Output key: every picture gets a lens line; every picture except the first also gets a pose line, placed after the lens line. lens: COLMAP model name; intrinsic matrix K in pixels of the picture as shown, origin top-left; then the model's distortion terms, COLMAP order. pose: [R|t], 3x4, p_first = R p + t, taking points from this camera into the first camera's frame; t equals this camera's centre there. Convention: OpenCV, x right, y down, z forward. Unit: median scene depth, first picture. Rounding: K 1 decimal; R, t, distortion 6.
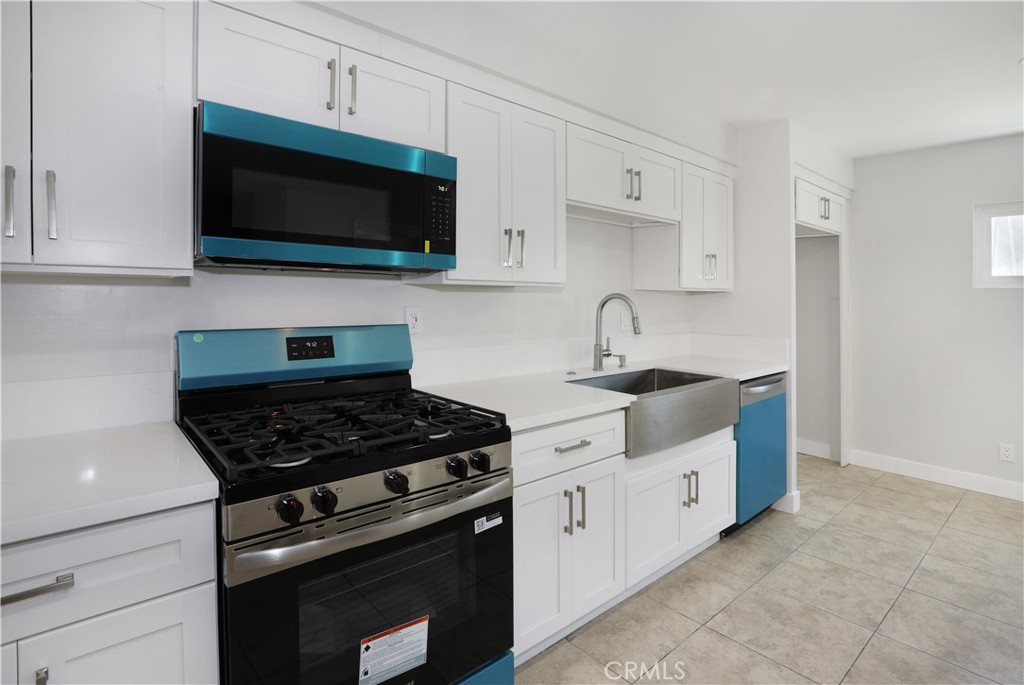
lens RADIAL K [[509.3, 0, 534.8], [0, 509.3, 292.3], [0, 0, 1]] dist [-0.028344, 0.001708]
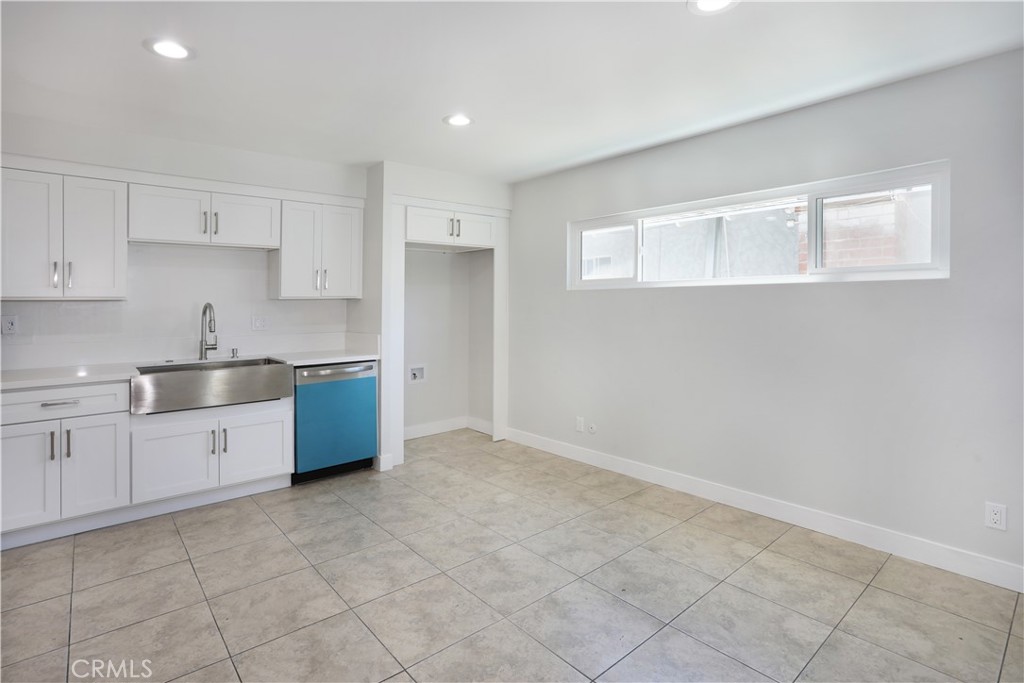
lens RADIAL K [[518.7, 0, 530.8], [0, 518.7, 297.2], [0, 0, 1]] dist [-0.056150, 0.025293]
pose [[0.999658, -0.021640, -0.014675, 1.160621], [0.021565, 0.999754, -0.005231, 0.017021], [0.014785, 0.004913, 0.999879, -0.376748]]
